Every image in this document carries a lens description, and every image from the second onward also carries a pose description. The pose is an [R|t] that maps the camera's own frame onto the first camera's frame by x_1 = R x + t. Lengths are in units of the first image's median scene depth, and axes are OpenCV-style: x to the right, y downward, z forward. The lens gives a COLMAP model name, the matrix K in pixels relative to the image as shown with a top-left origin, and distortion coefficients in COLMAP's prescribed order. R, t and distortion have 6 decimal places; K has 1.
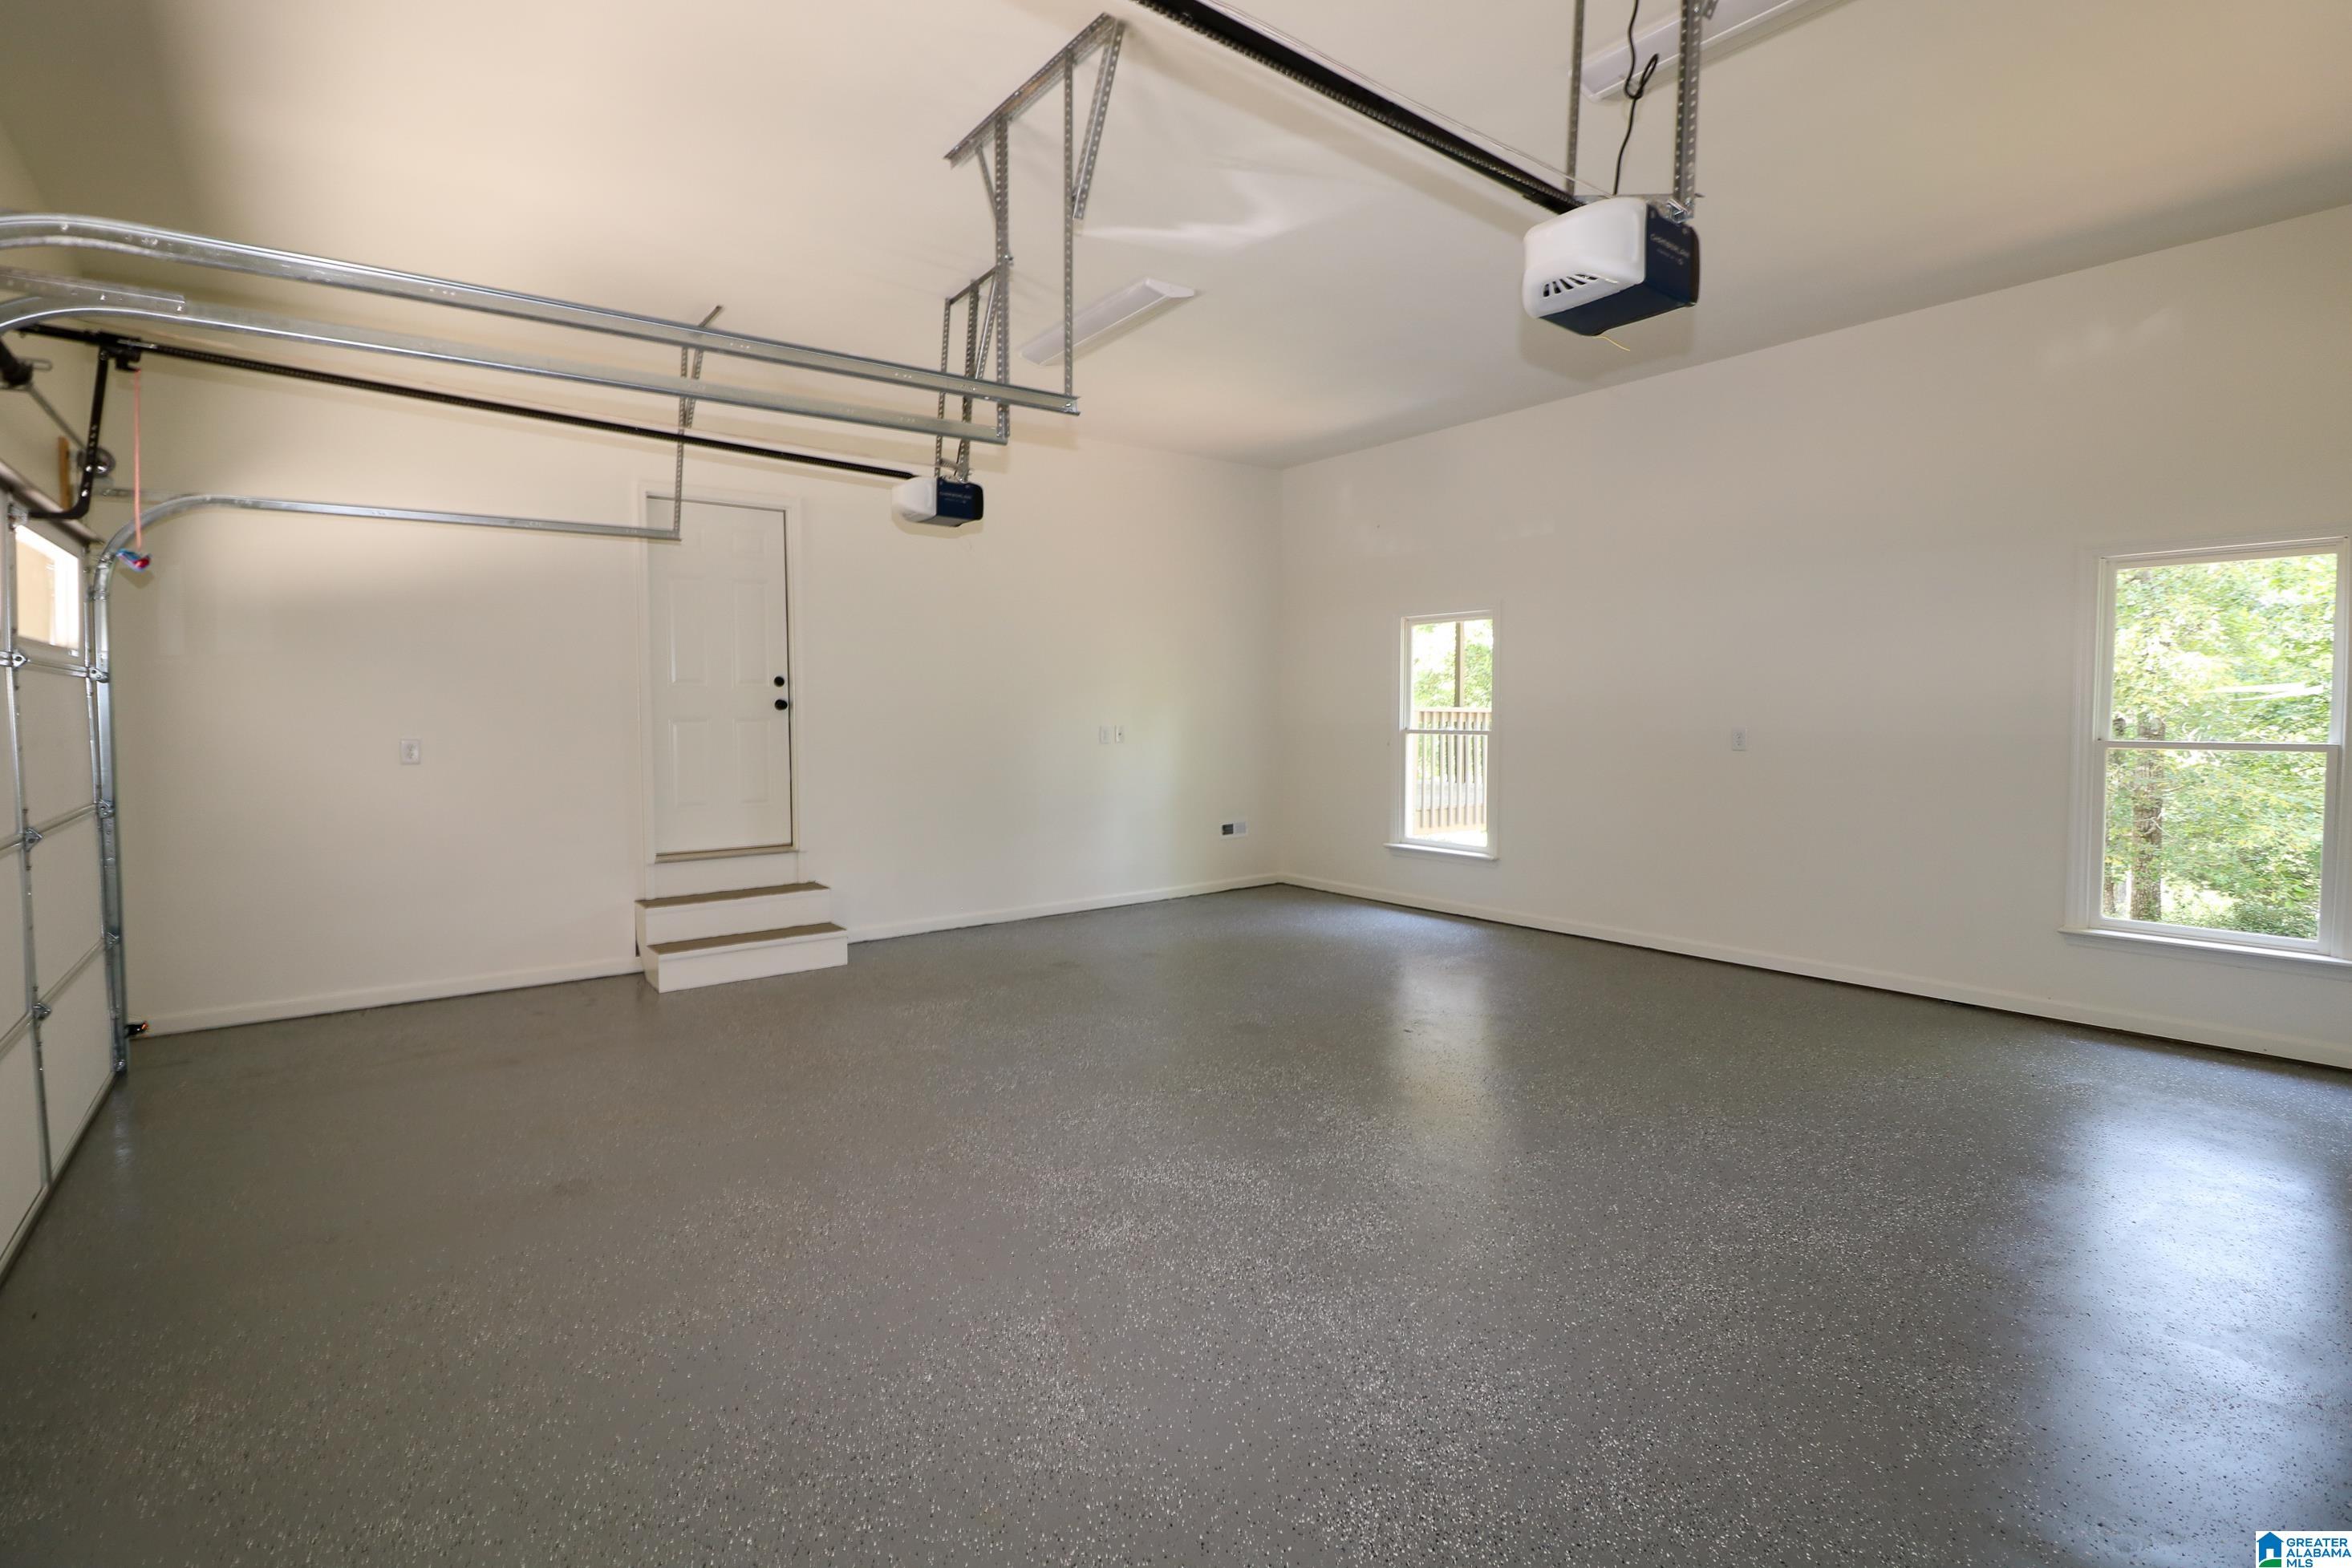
lens RADIAL K [[1096.3, 0, 1171.0], [0, 1096.3, 763.9], [0, 0, 1]] dist [-0.001171, -0.008843]
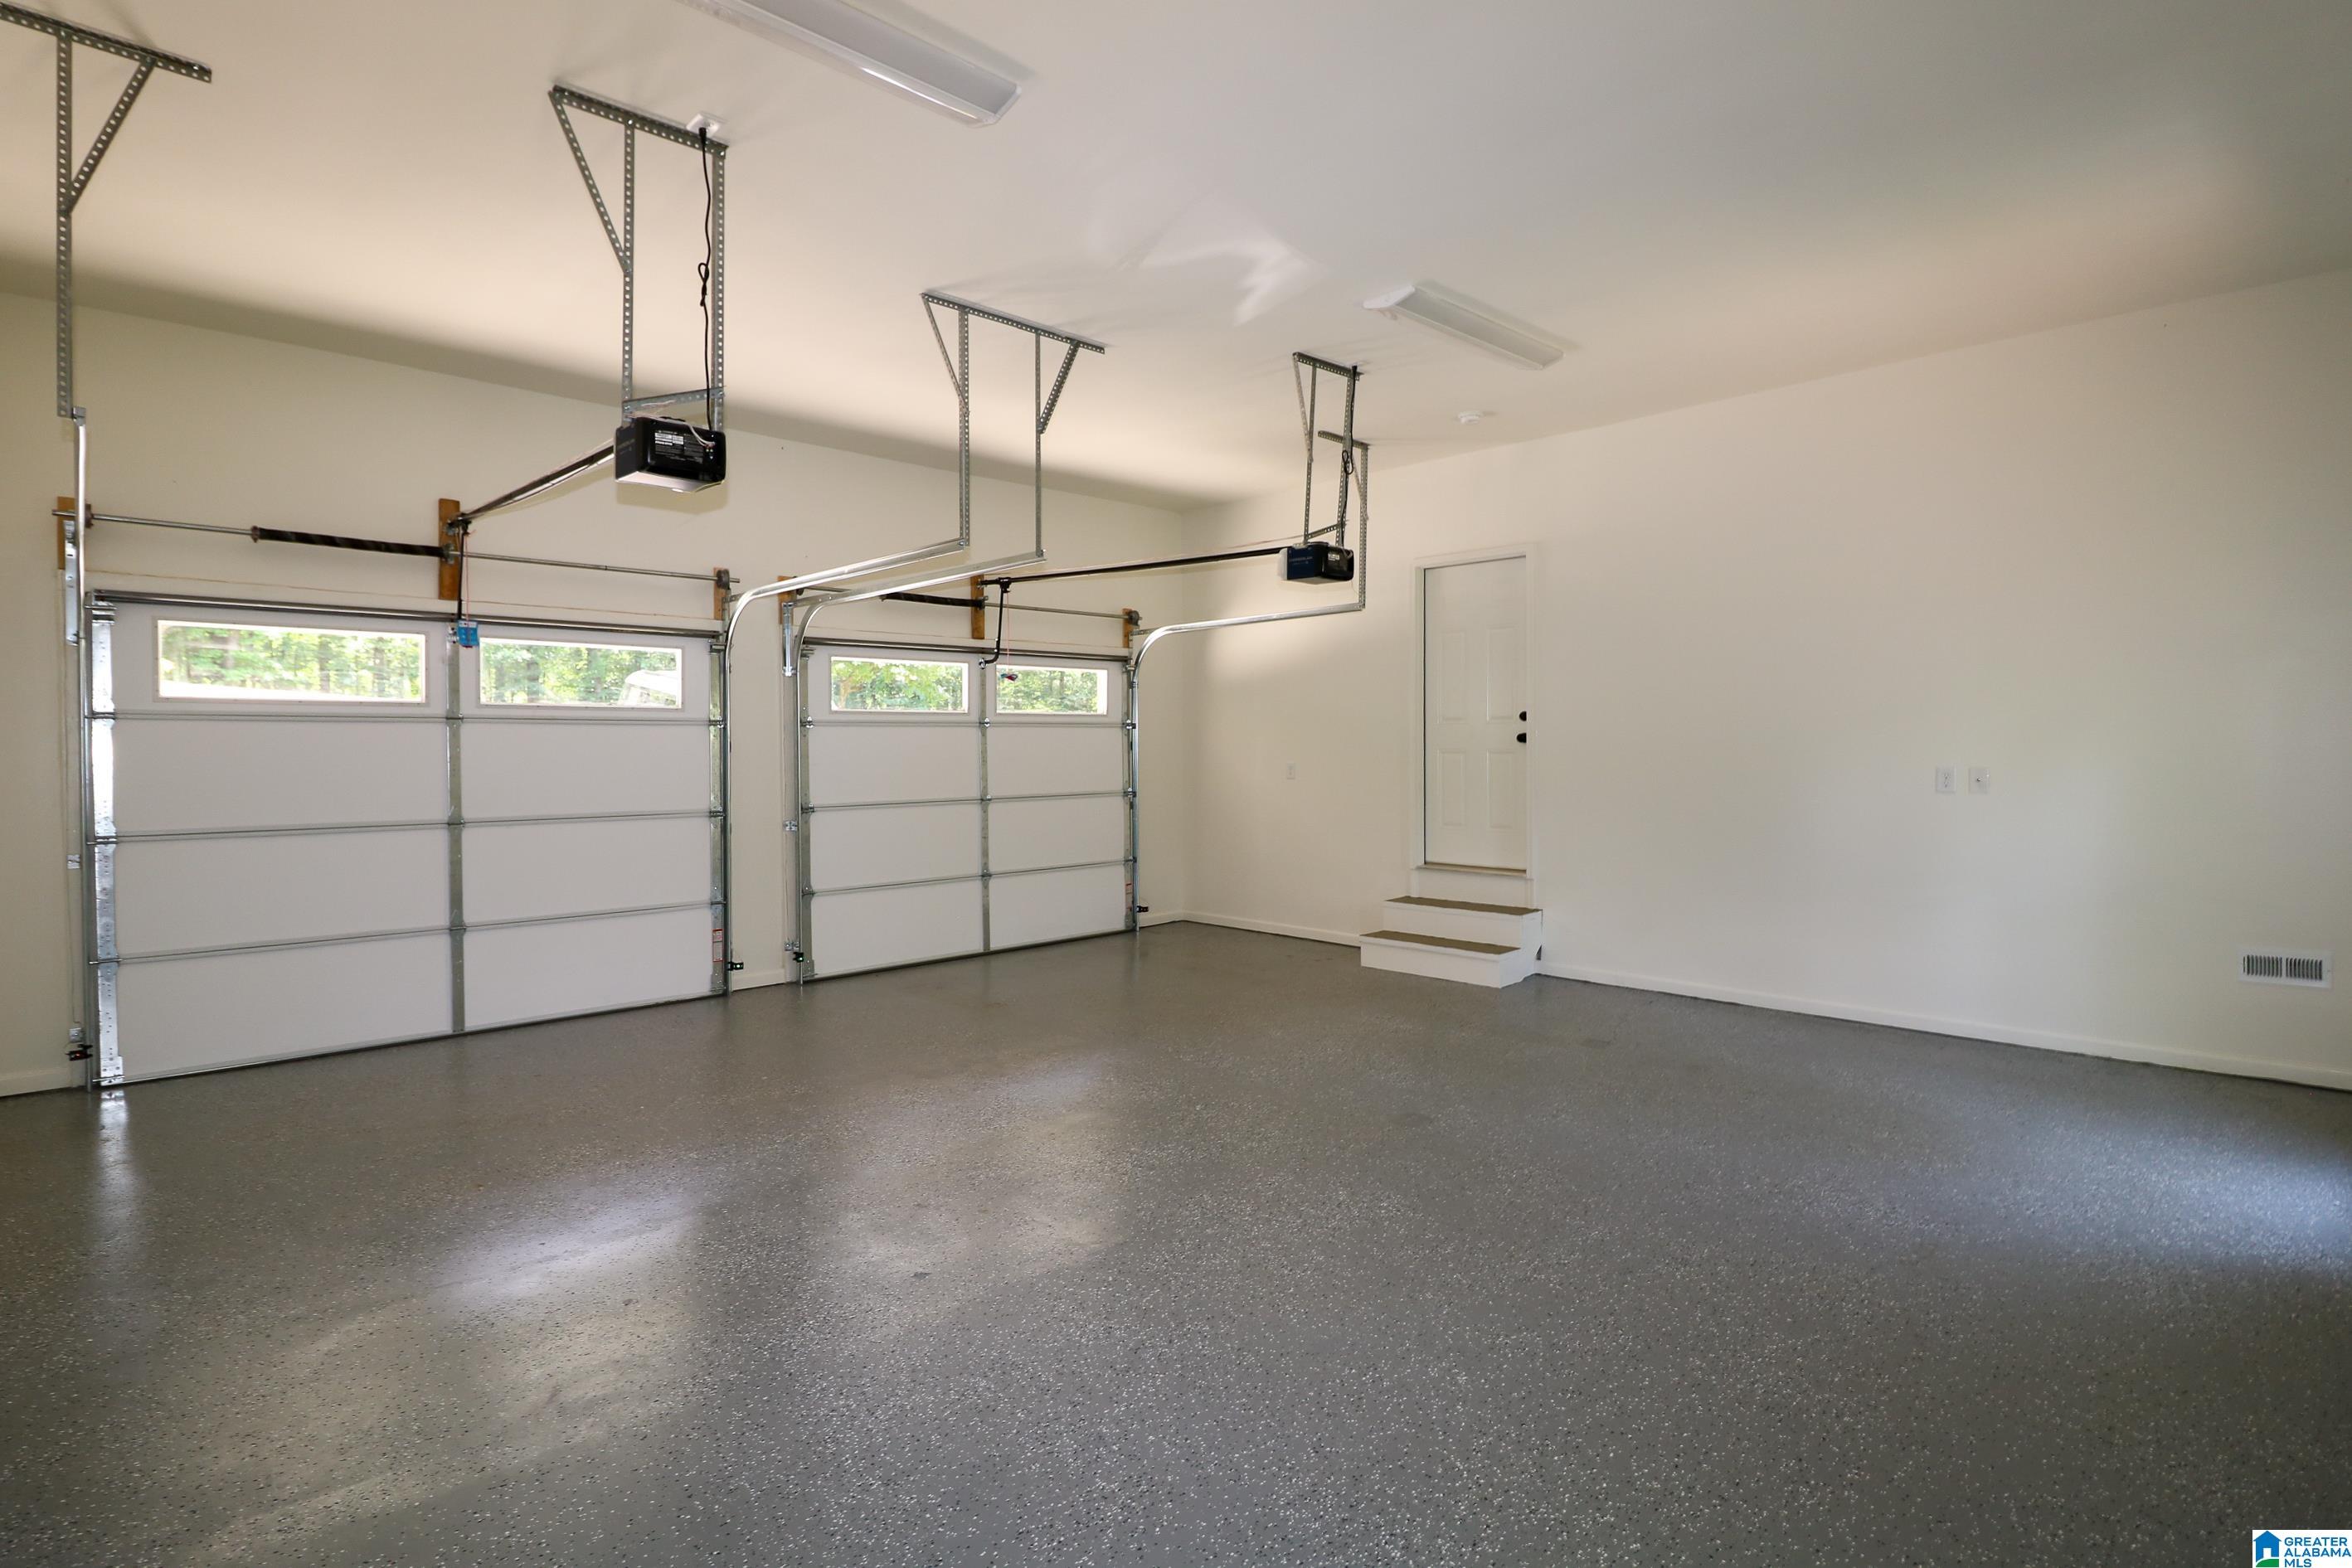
lens RADIAL K [[1136.1, 0, 1157.9], [0, 1136.1, 758.4], [0, 0, 1]] dist [0.004373, -0.016713]
pose [[0.121958, 0.017675, -0.992378, 0.921898], [-0.044329, 0.998941, 0.012344, -0.042669], [0.991545, 0.042486, 0.122613, 0.680811]]
